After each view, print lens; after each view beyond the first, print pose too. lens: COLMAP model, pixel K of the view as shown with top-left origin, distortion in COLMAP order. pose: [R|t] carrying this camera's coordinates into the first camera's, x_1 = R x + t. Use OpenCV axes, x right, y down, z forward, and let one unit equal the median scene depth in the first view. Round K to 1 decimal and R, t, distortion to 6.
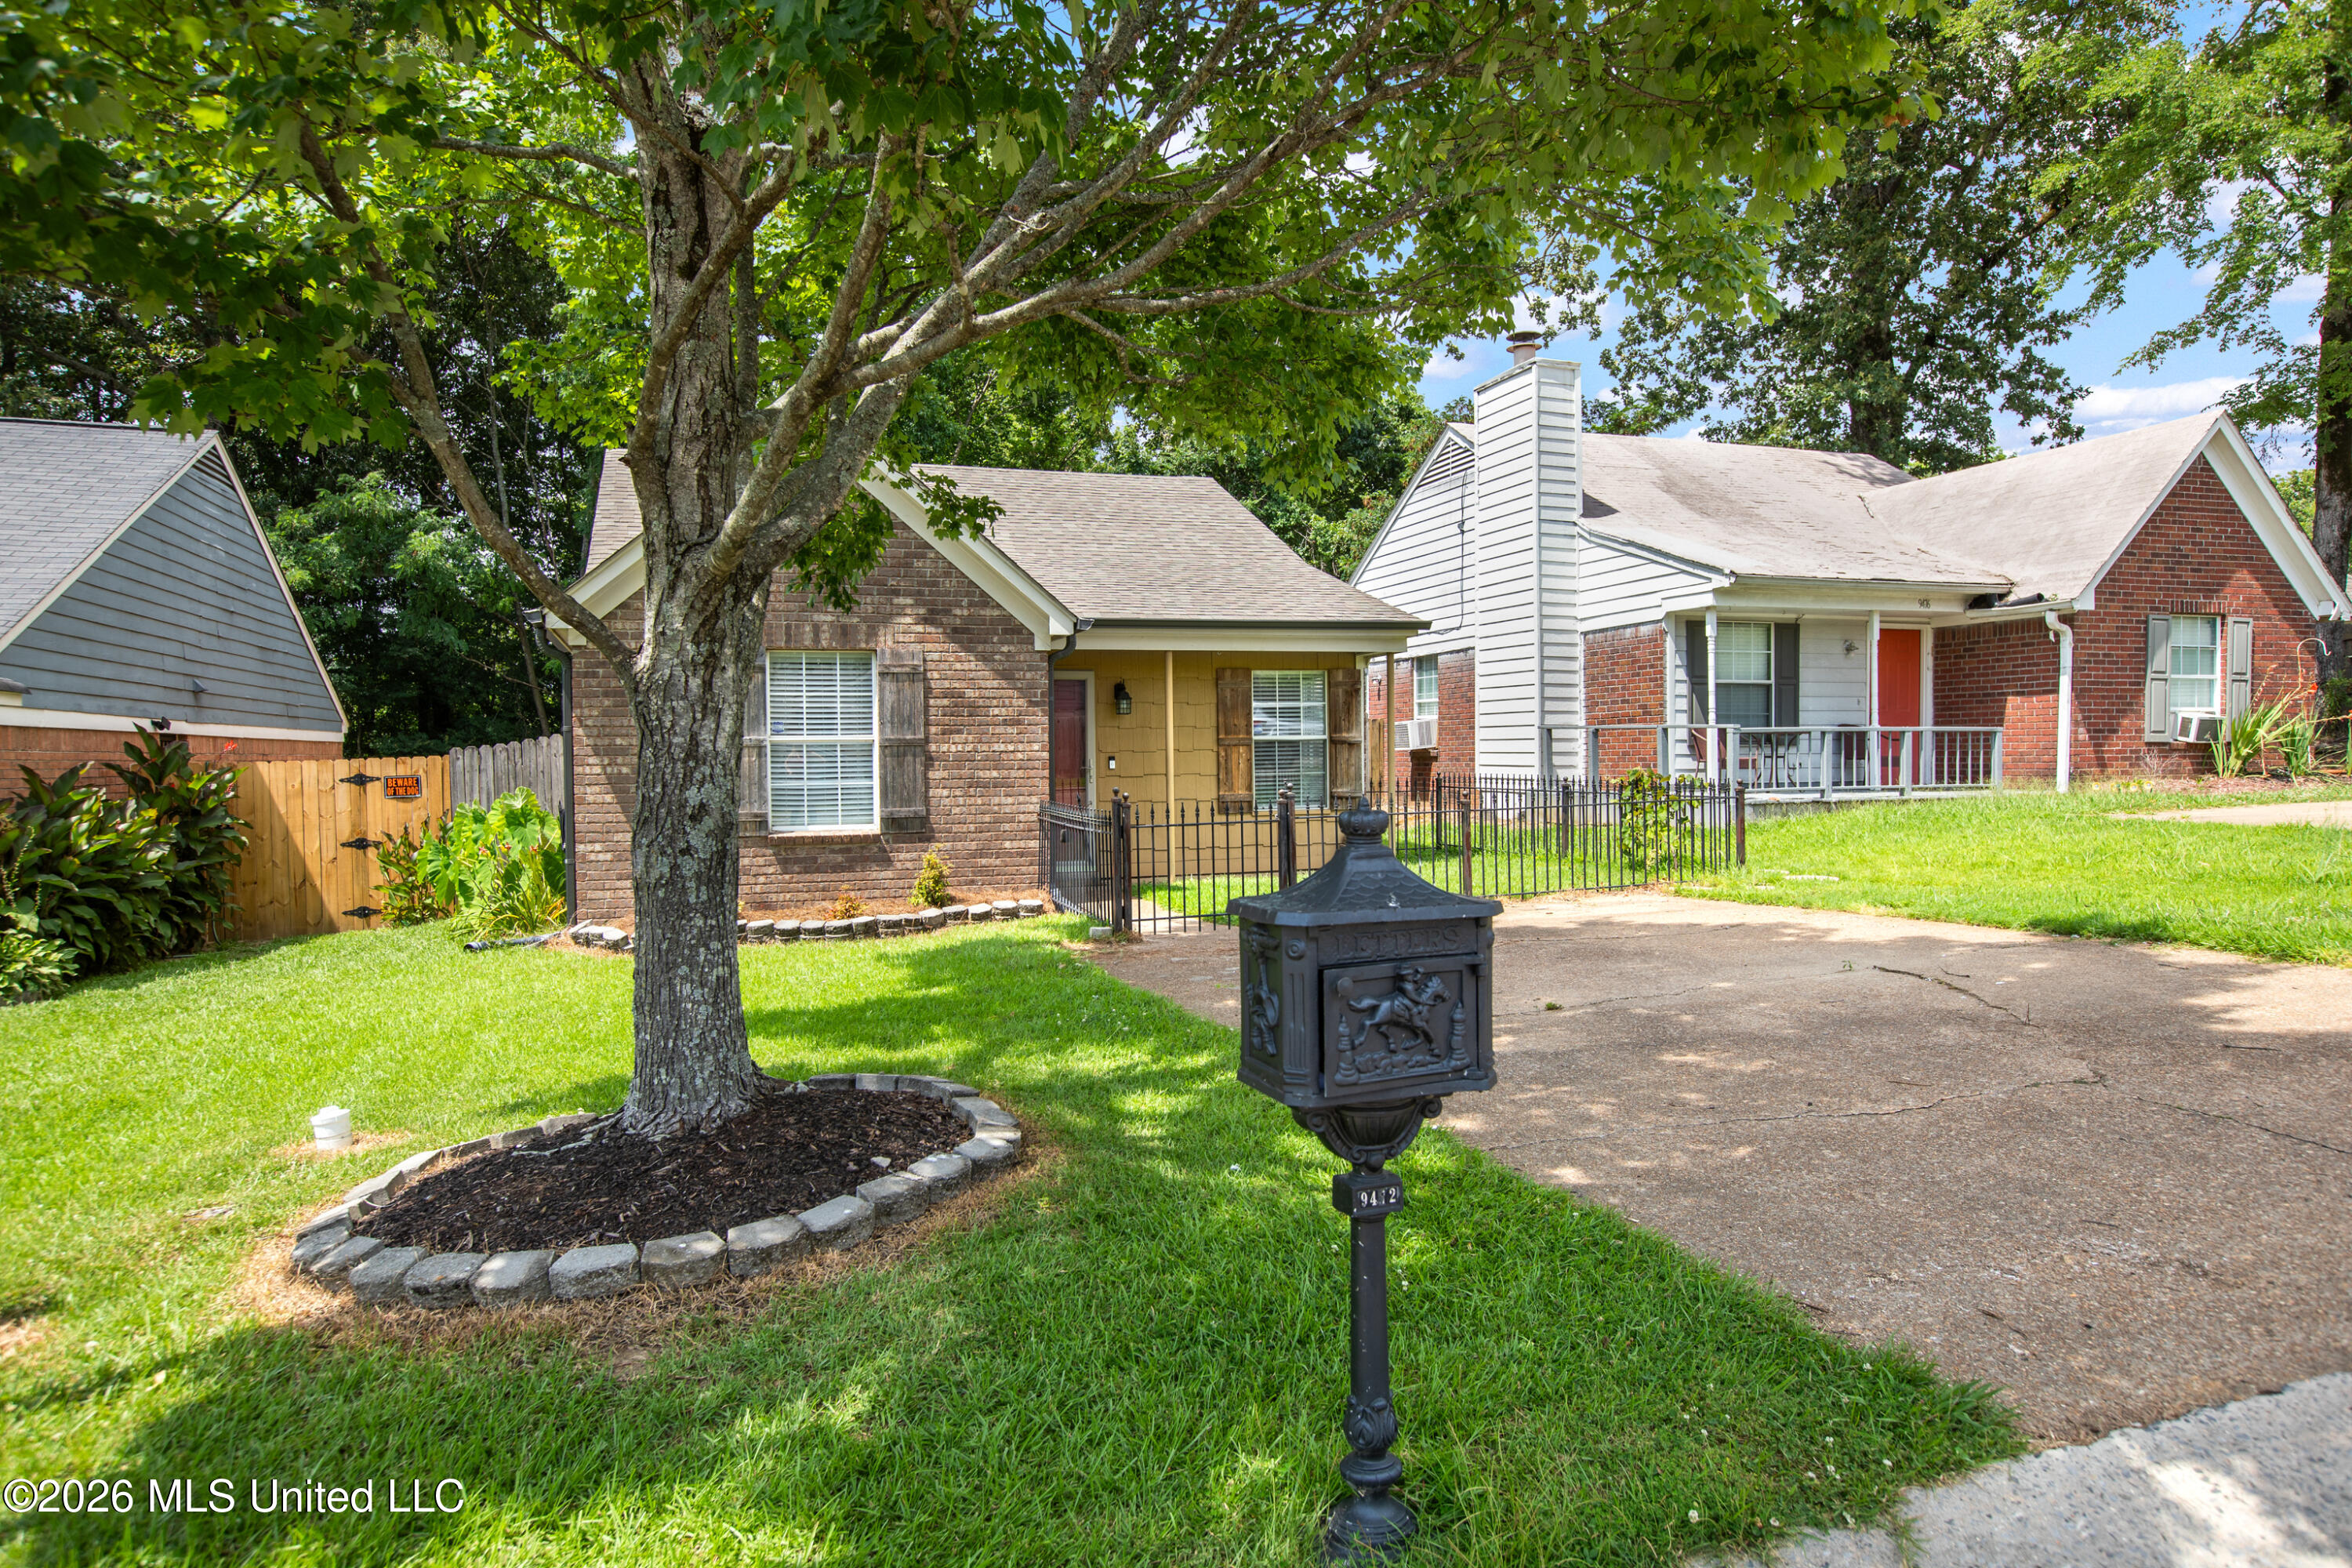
lens RADIAL K [[1545.6, 0, 1156.2], [0, 1545.6, 812.0], [0, 0, 1]] dist [-0.034580, 0.001219]
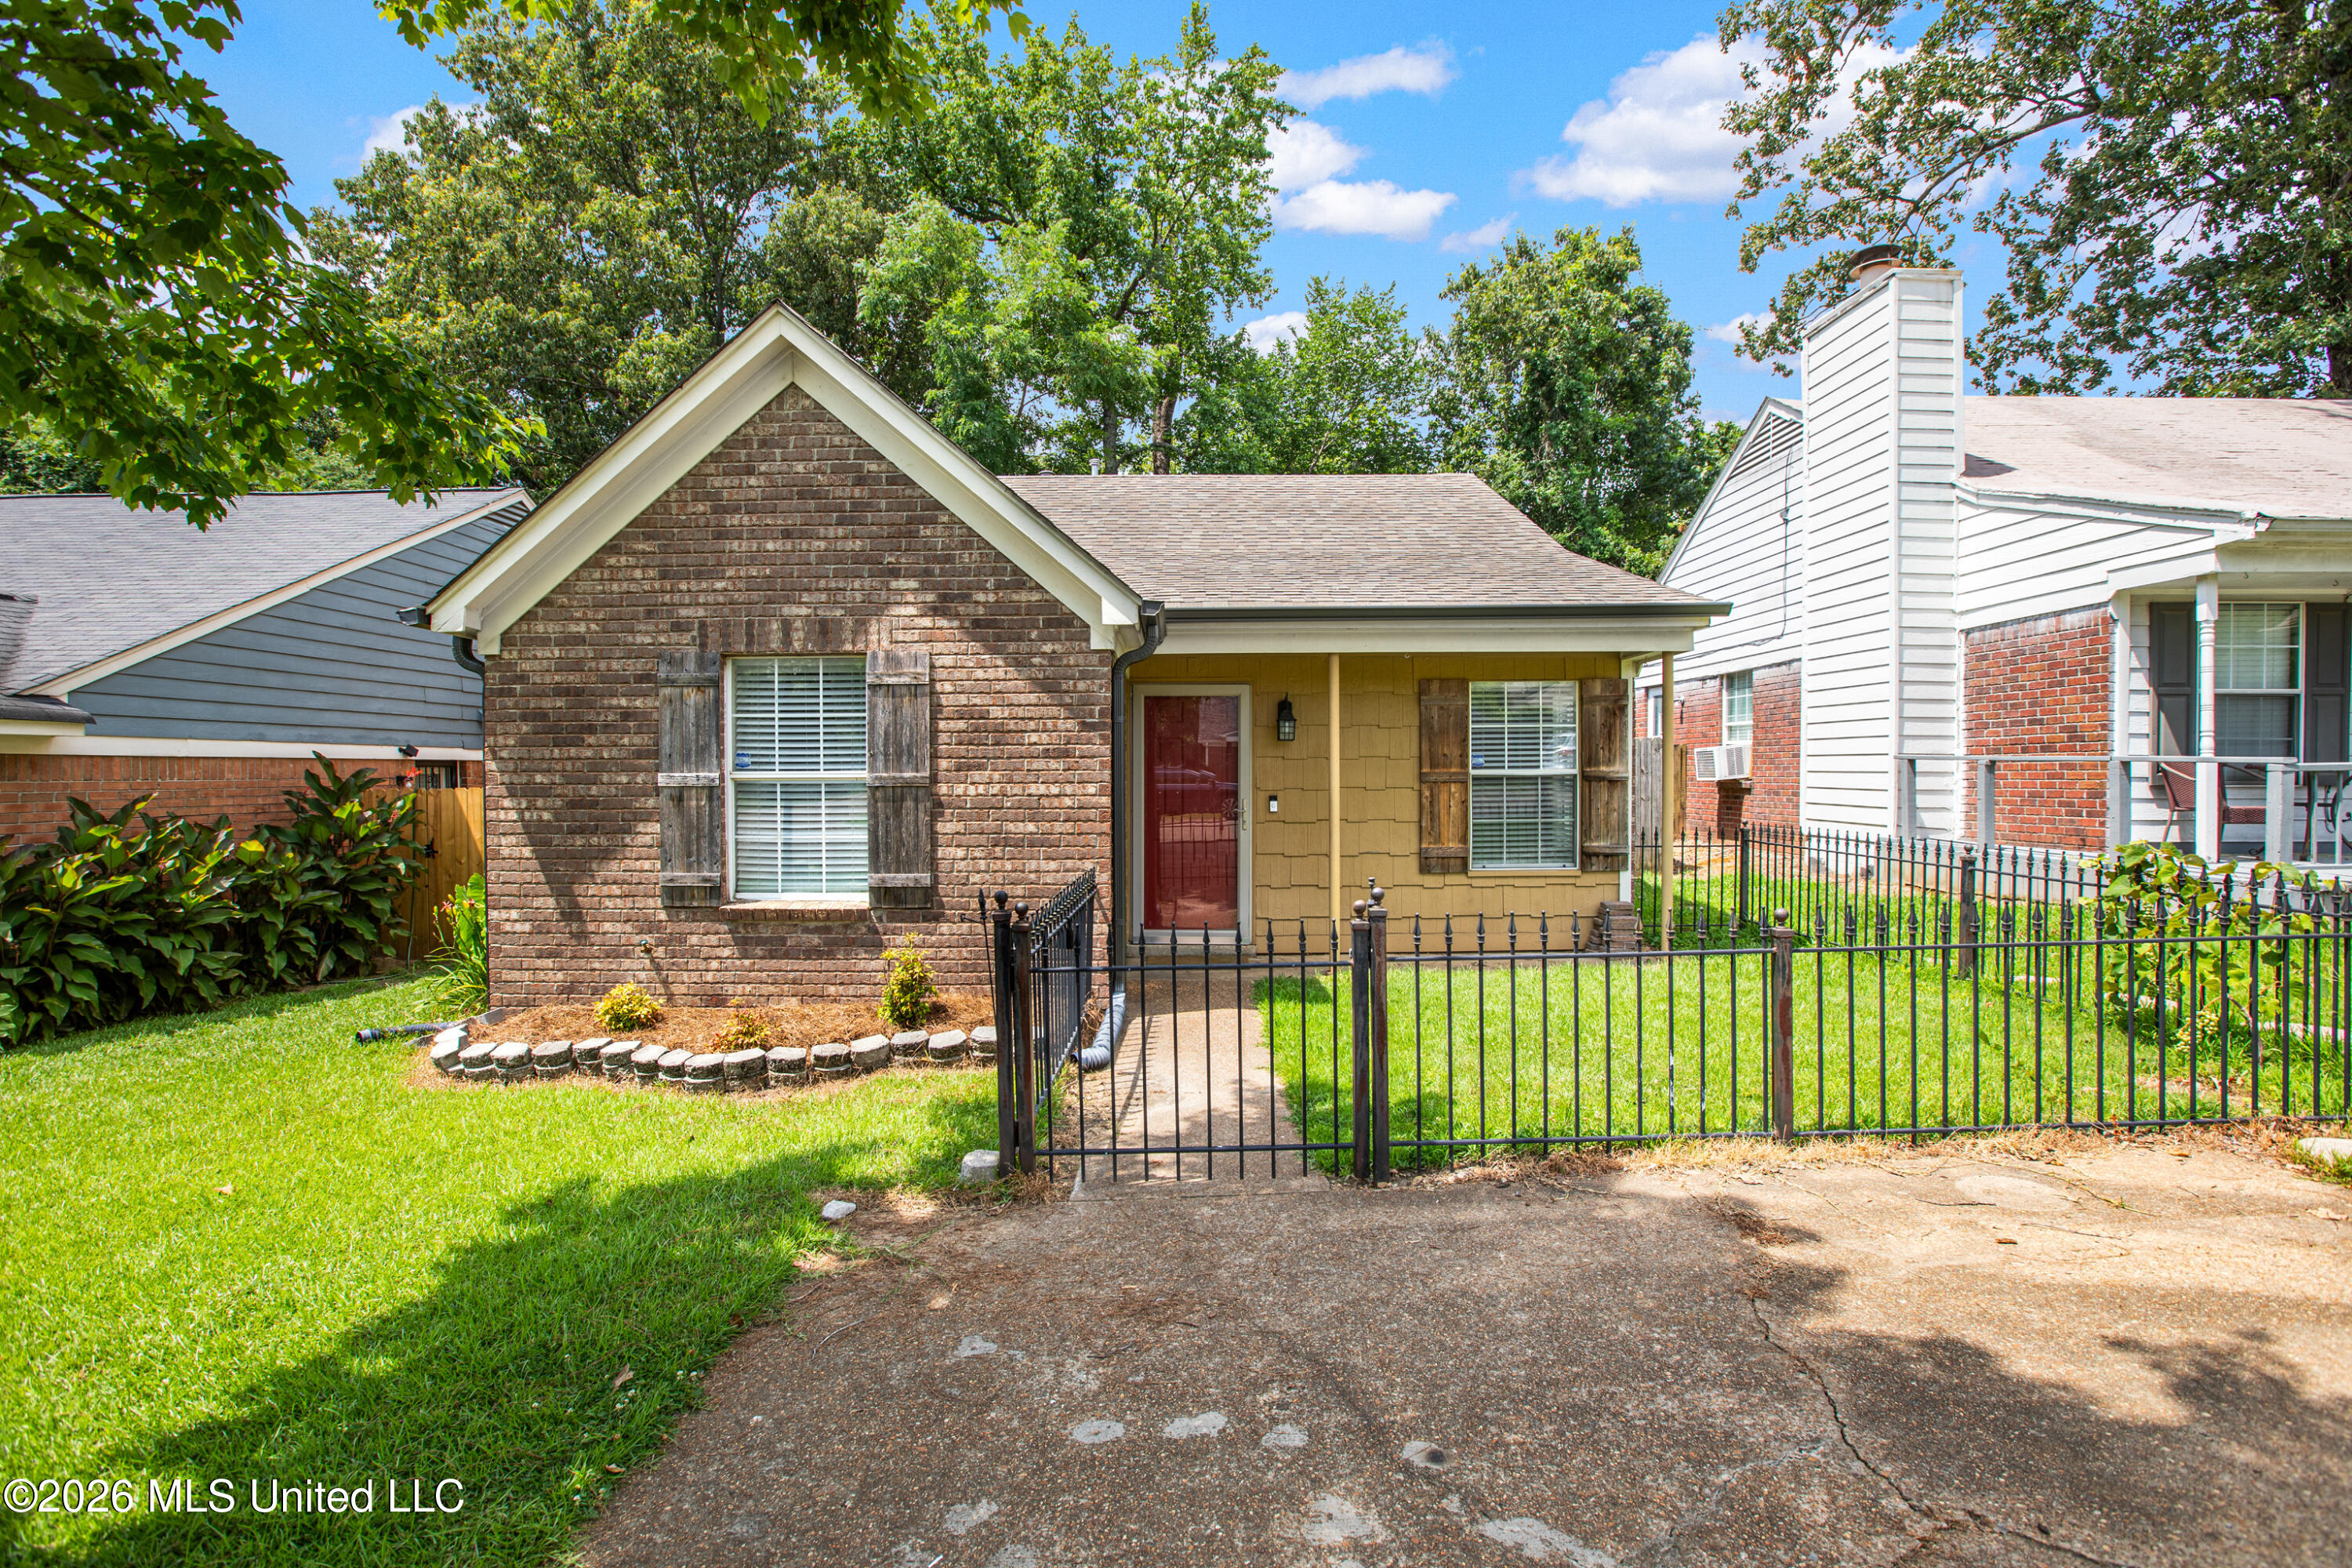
lens RADIAL K [[1079.9, 0, 1158.3], [0, 1079.9, 797.9], [0, 0, 1]] dist [-0.043298, 0.011883]
pose [[0.943506, 0.017044, -0.330917, 0.098314], [-0.018837, 0.999820, -0.002214, -0.033078], [0.330820, 0.008322, 0.943657, 0.481881]]
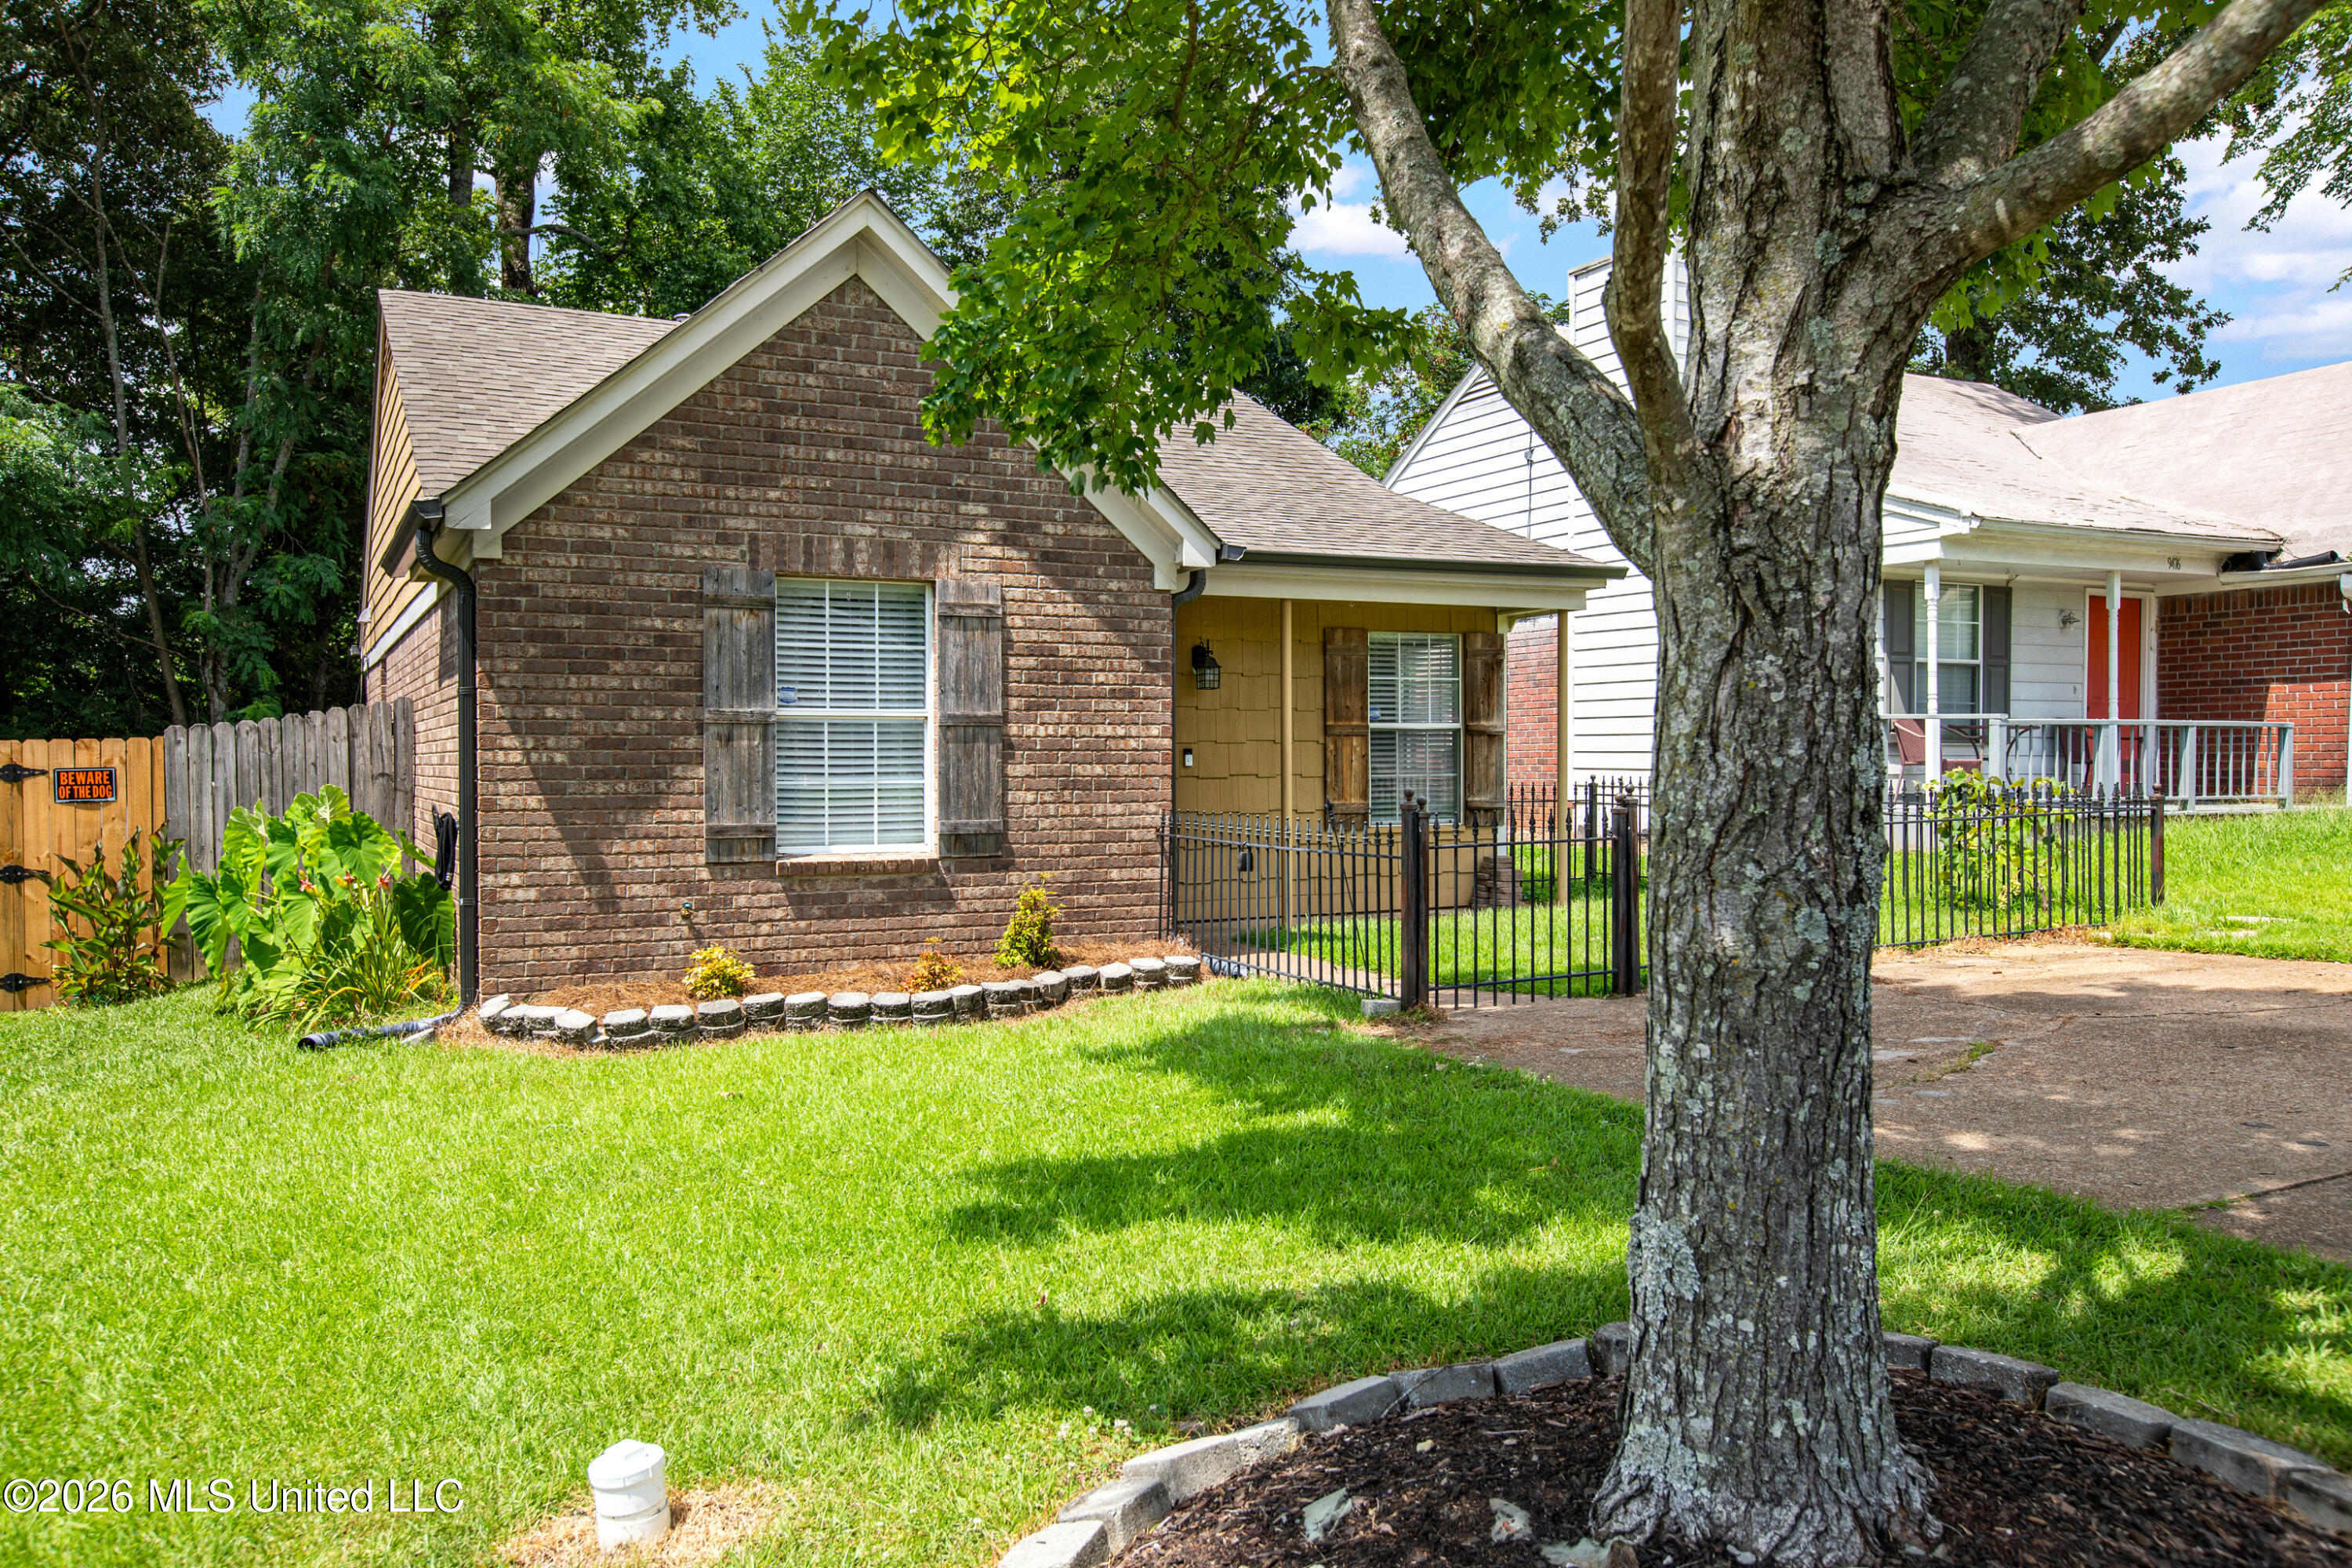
lens RADIAL K [[1886.5, 0, 1159.2], [0, 1886.5, 792.1], [0, 0, 1]] dist [0.002472, -0.002711]
pose [[0.987311, 0.005917, 0.158686, -0.181628], [-0.002428, 0.999751, -0.022172, 0.002866], [-0.158778, 0.021506, 0.987080, 0.158210]]
